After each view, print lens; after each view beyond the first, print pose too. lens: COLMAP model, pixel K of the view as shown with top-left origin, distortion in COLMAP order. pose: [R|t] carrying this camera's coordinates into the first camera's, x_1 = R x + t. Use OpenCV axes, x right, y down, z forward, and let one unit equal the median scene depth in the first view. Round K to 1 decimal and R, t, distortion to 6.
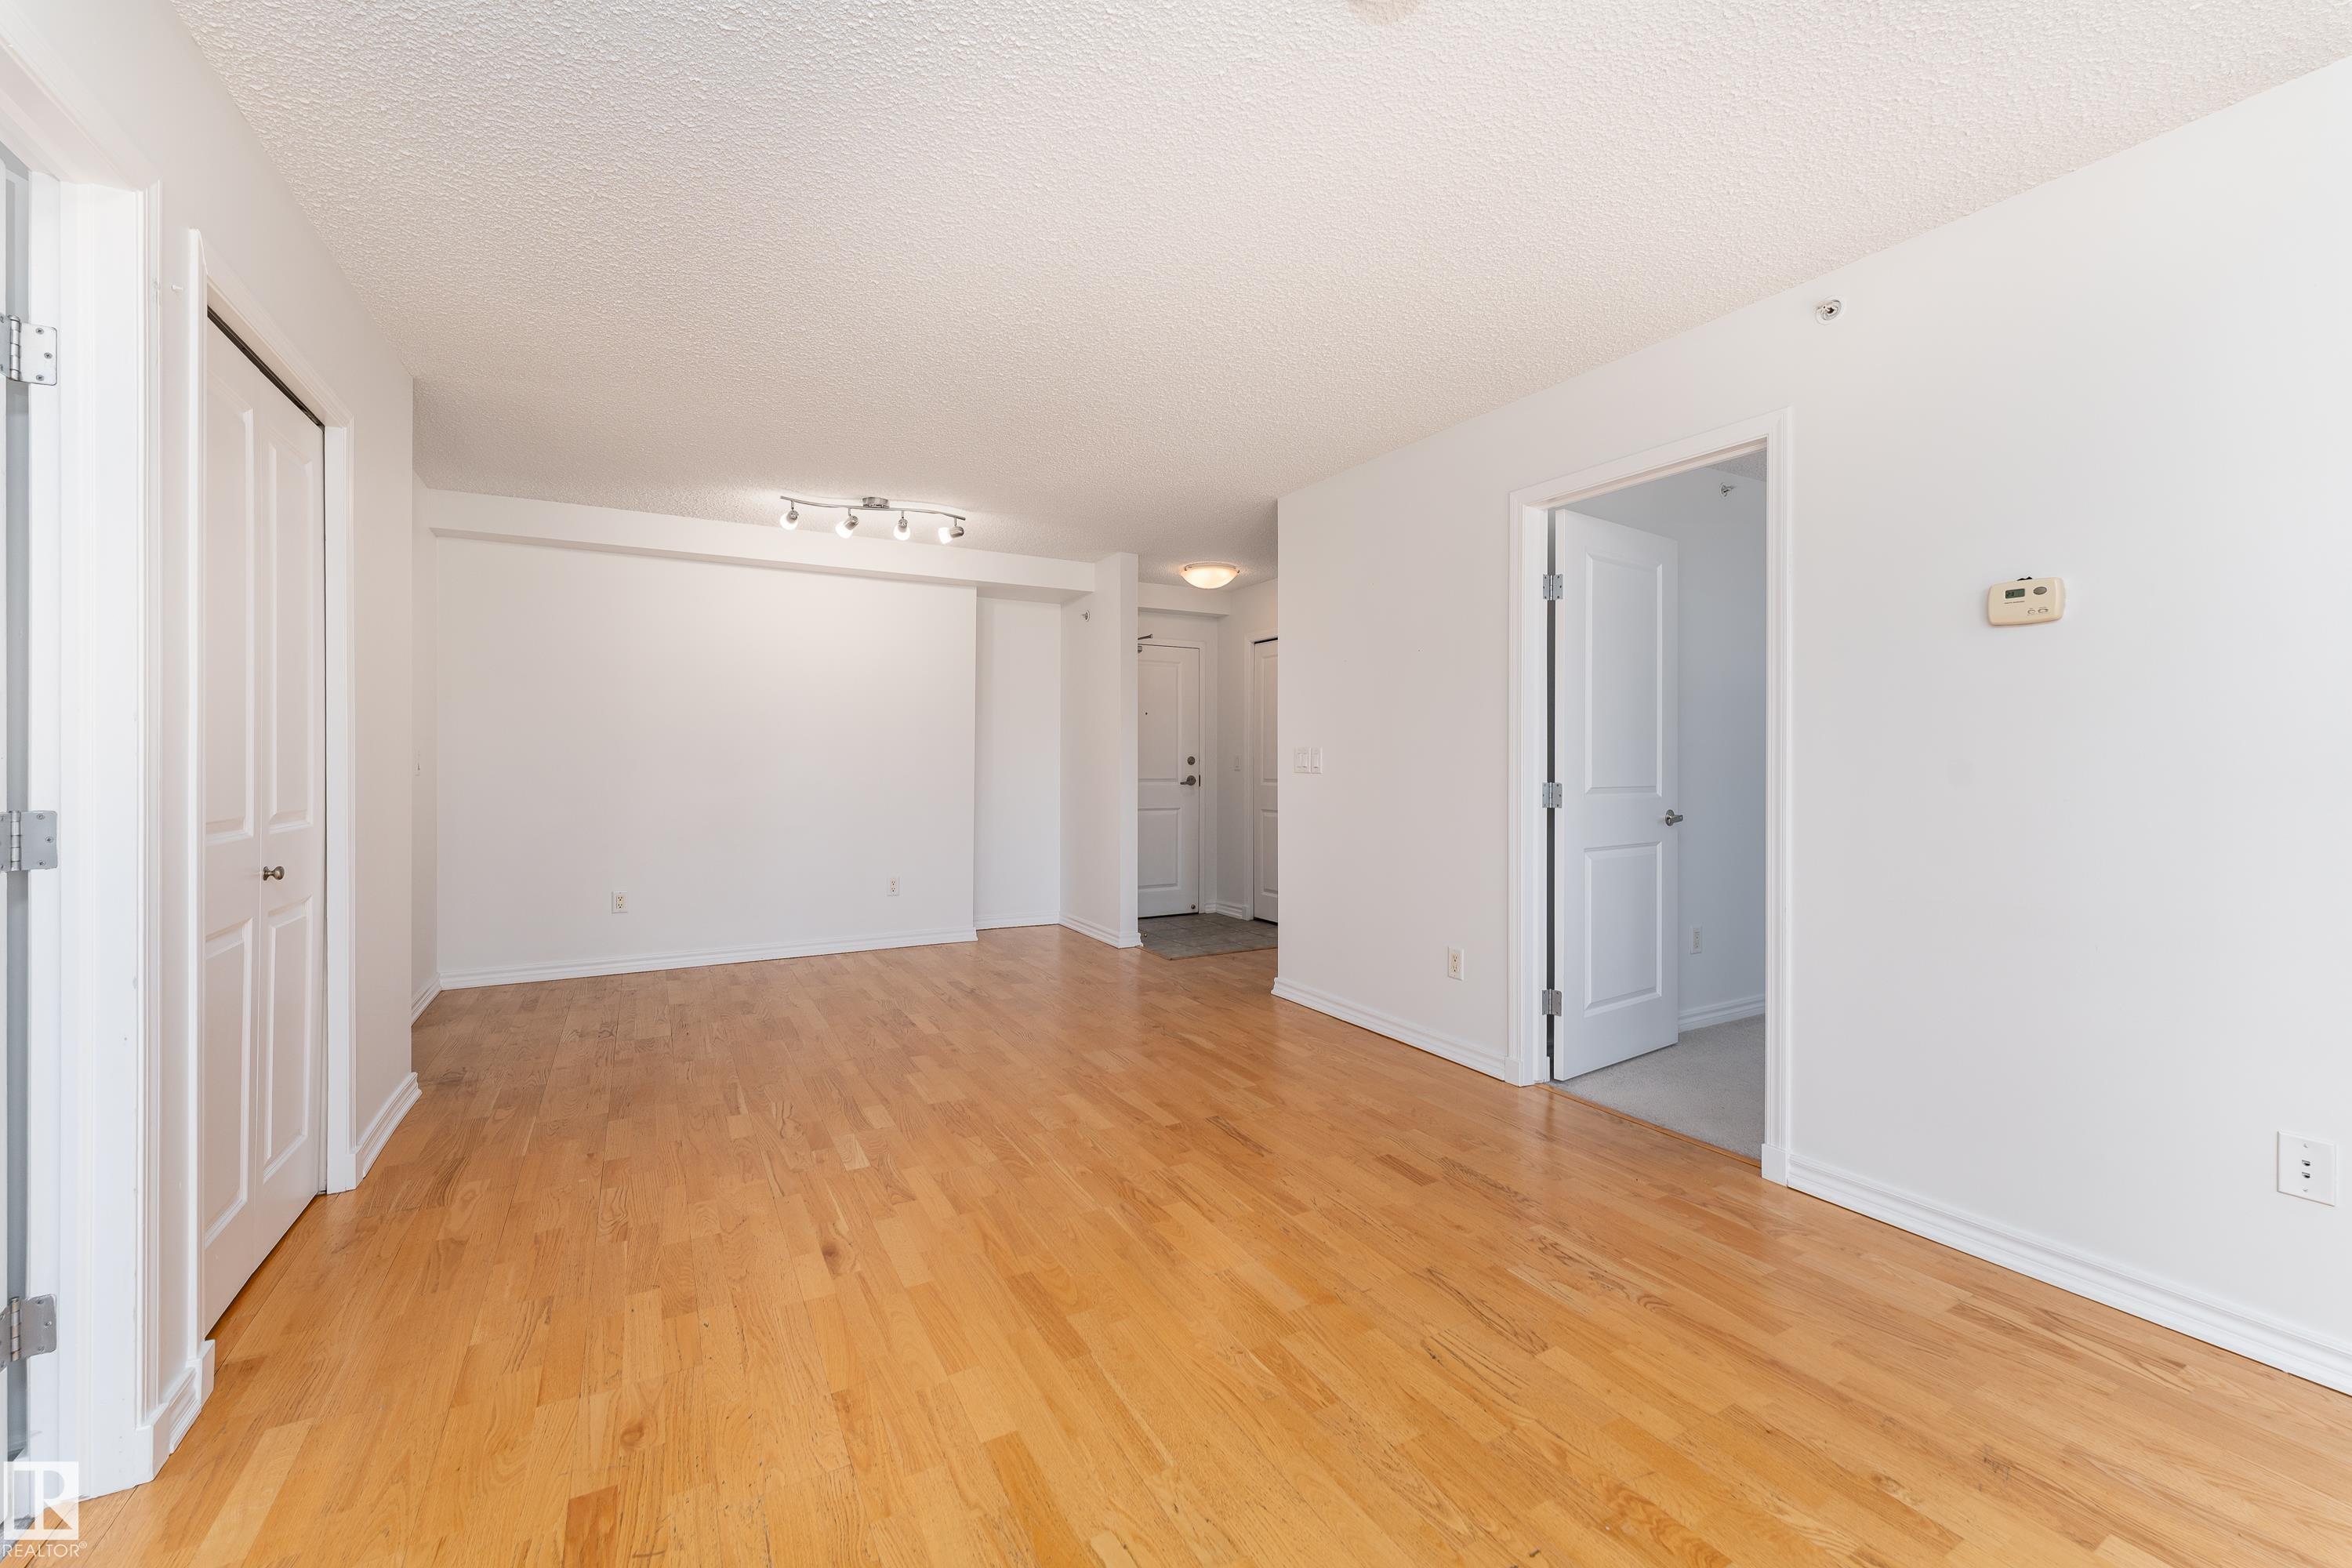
lens RADIAL K [[930.7, 0, 1168.4], [0, 930.7, 759.8], [0, 0, 1]] dist [0.000524, -0.000010]
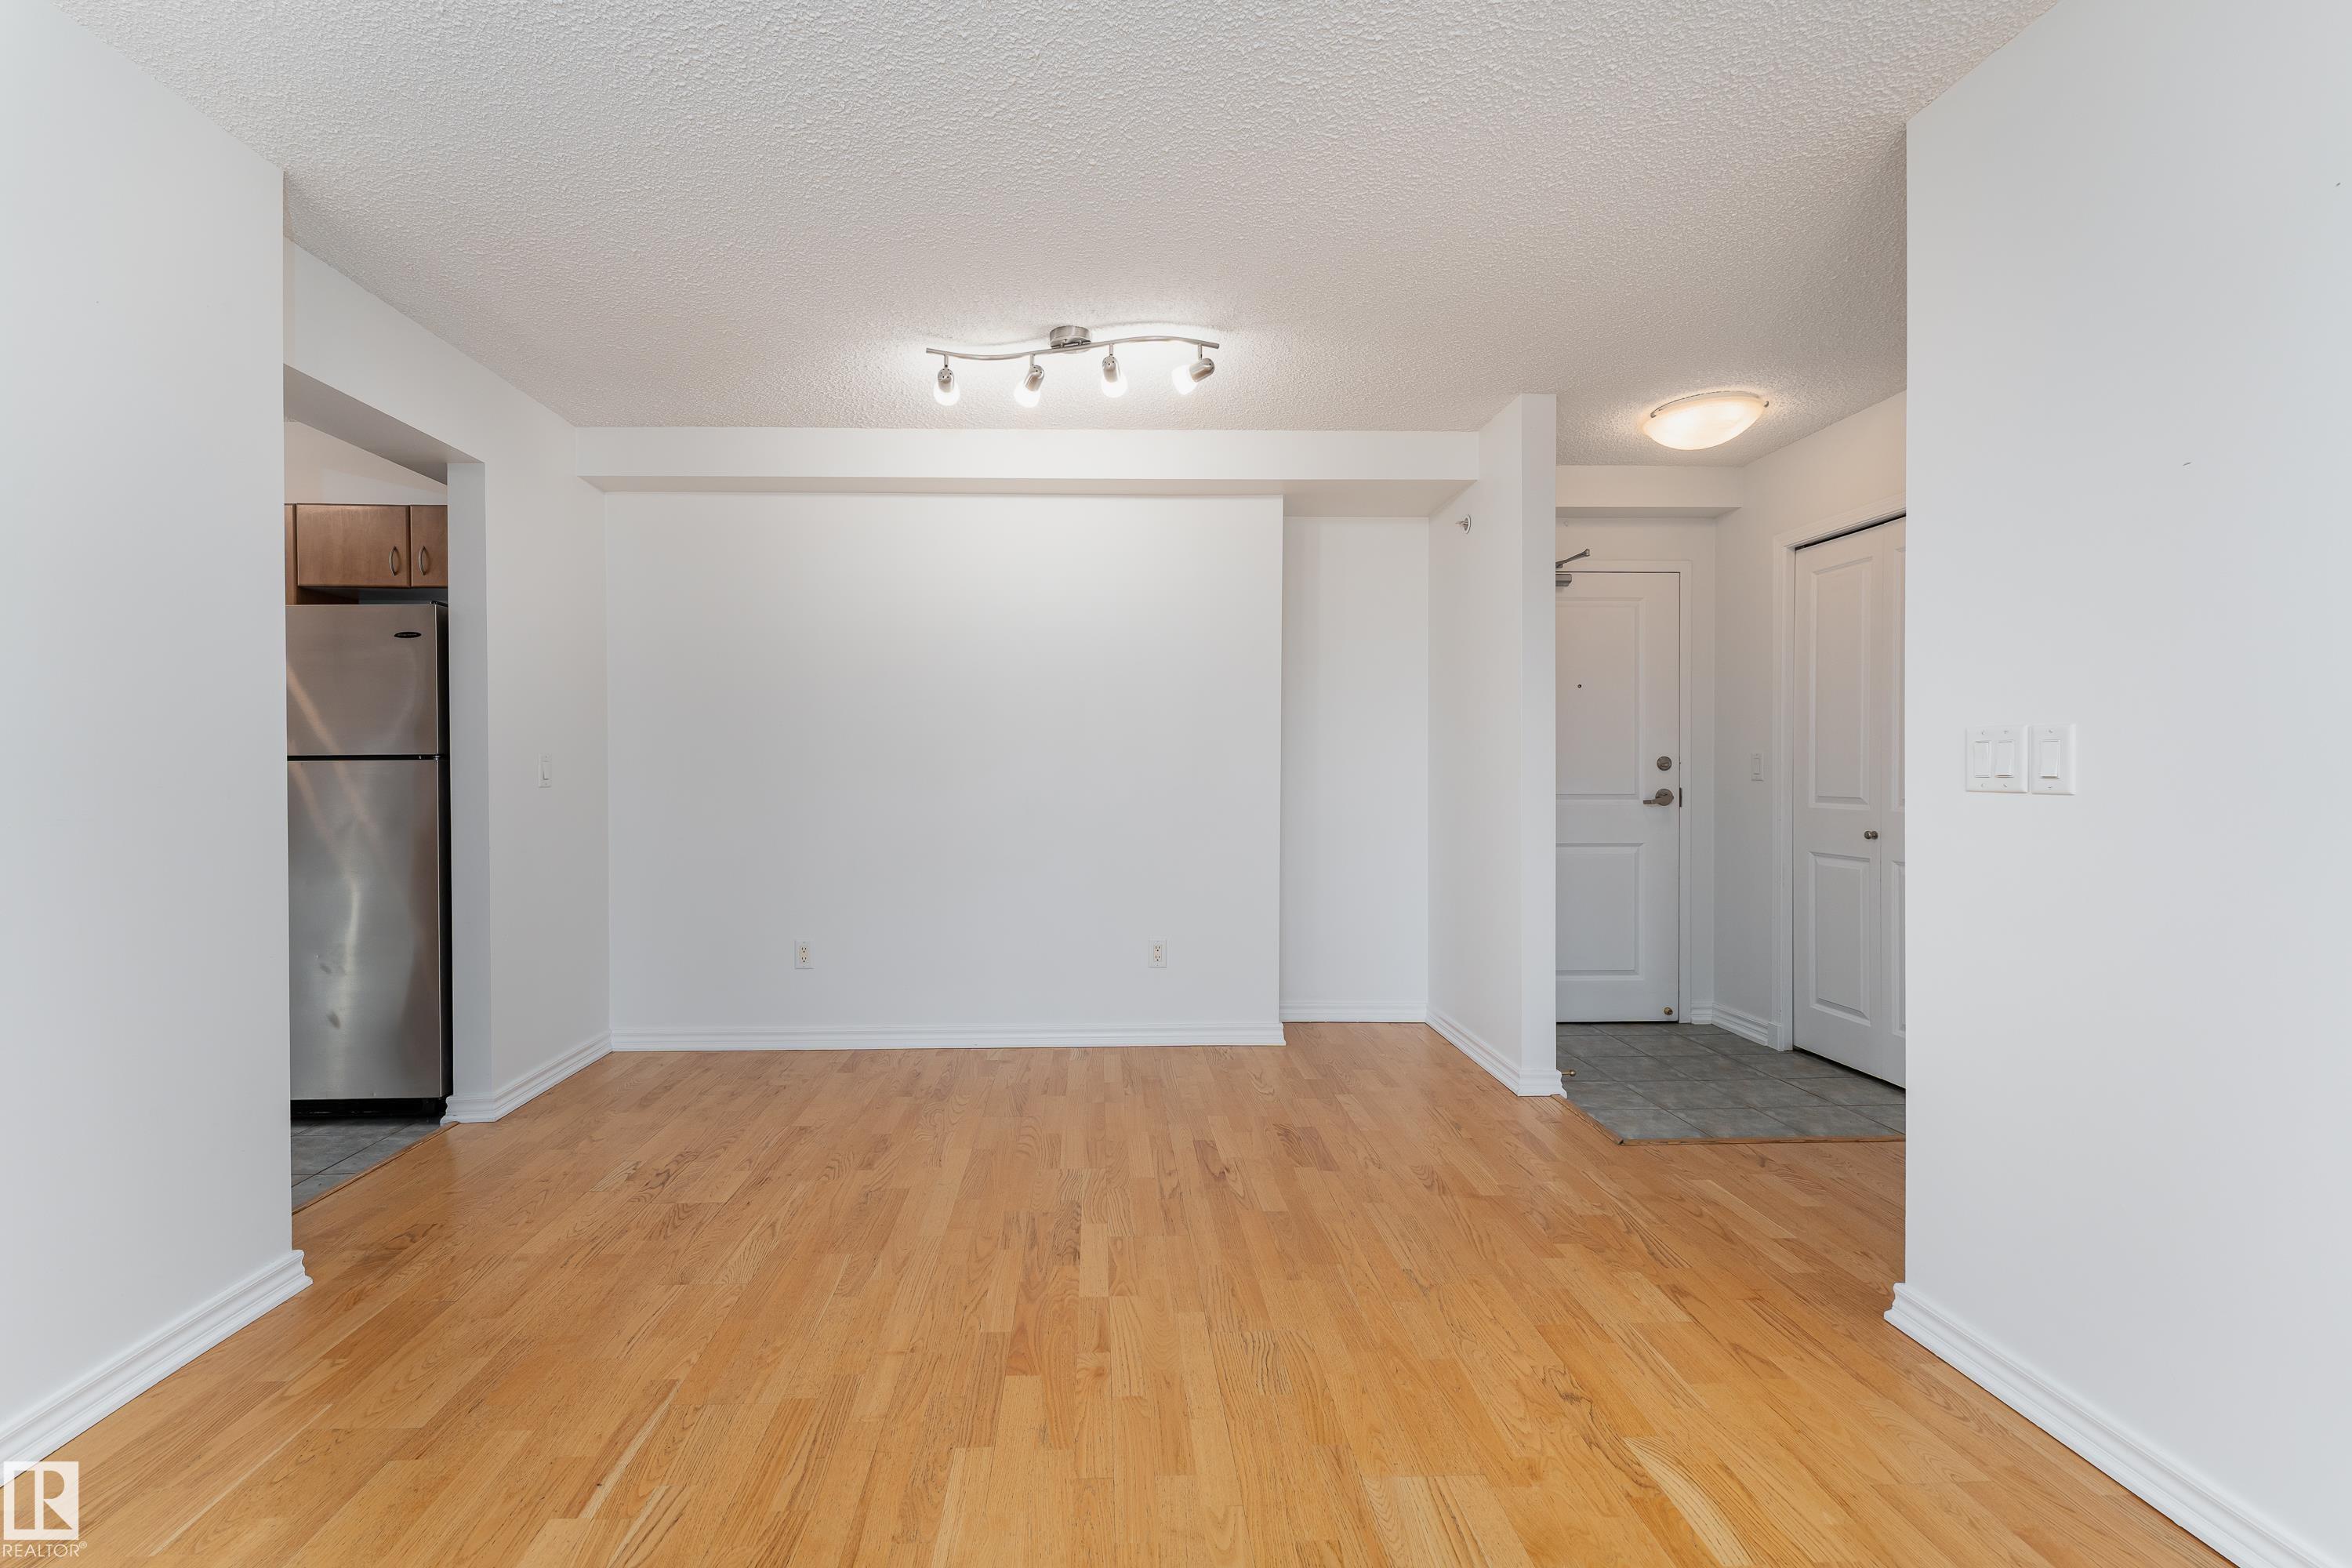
lens RADIAL K [[970.0, 0, 1131.7], [0, 970.0, 775.3], [0, 0, 1]] dist [0.001056, 0.000182]
pose [[0.889053, -0.000232, -0.457803, 0.007484], [0.005060, 0.999944, 0.009321, 0.001140], [0.457775, -0.010603, 0.889005, 0.368140]]
